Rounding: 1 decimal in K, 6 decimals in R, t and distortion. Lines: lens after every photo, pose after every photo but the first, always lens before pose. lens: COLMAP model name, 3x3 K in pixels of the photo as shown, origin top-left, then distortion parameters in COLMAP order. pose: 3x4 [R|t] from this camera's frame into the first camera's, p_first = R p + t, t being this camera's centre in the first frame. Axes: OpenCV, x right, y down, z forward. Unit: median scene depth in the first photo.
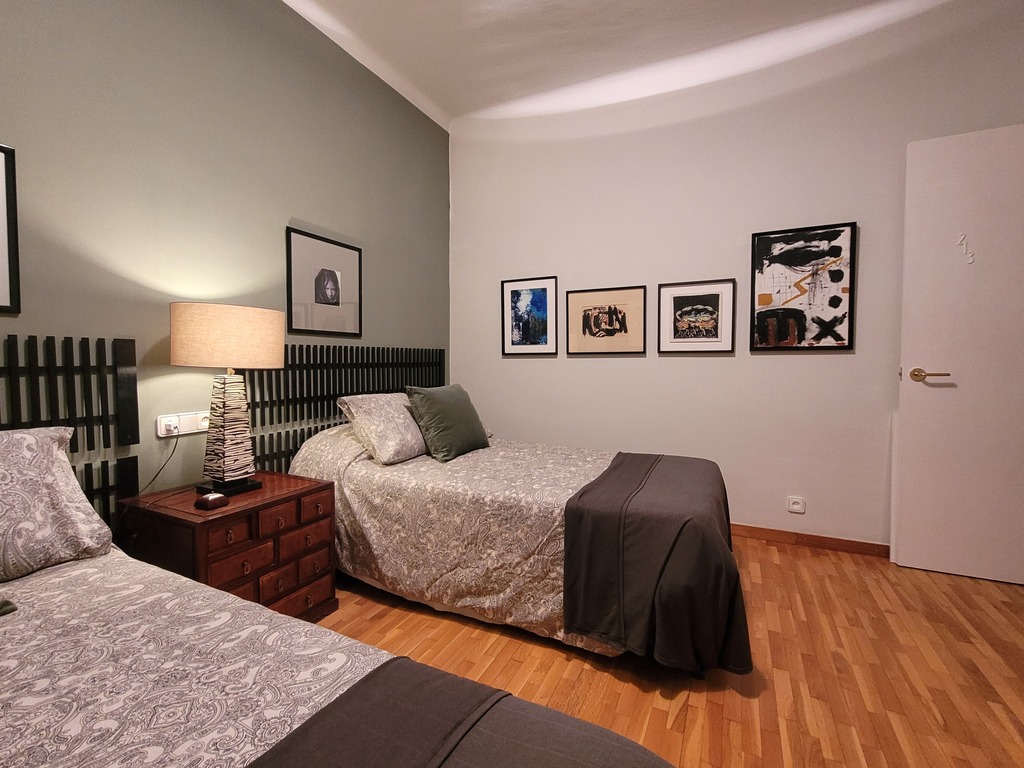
lens RADIAL K [[452.1, 0, 512.0], [0, 452.1, 384.0], [0, 0, 1]] dist [0.011496, 0.000004]
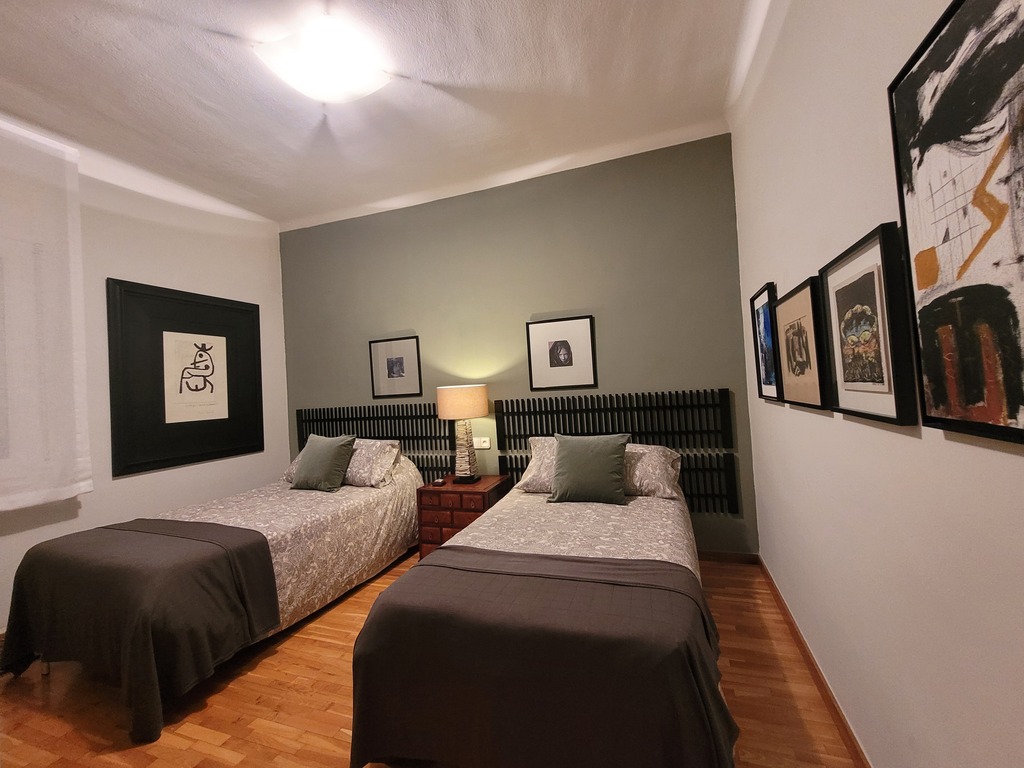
lens RADIAL K [[436.3, 0, 512.0], [0, 436.3, 384.0], [0, 0, 1]] dist [0.000301, 0.000106]
pose [[0.104077, -0.011348, -0.994505, 0.862476], [0.003315, 0.999933, -0.011063, -0.107830], [0.994564, -0.002145, 0.104107, 0.710550]]
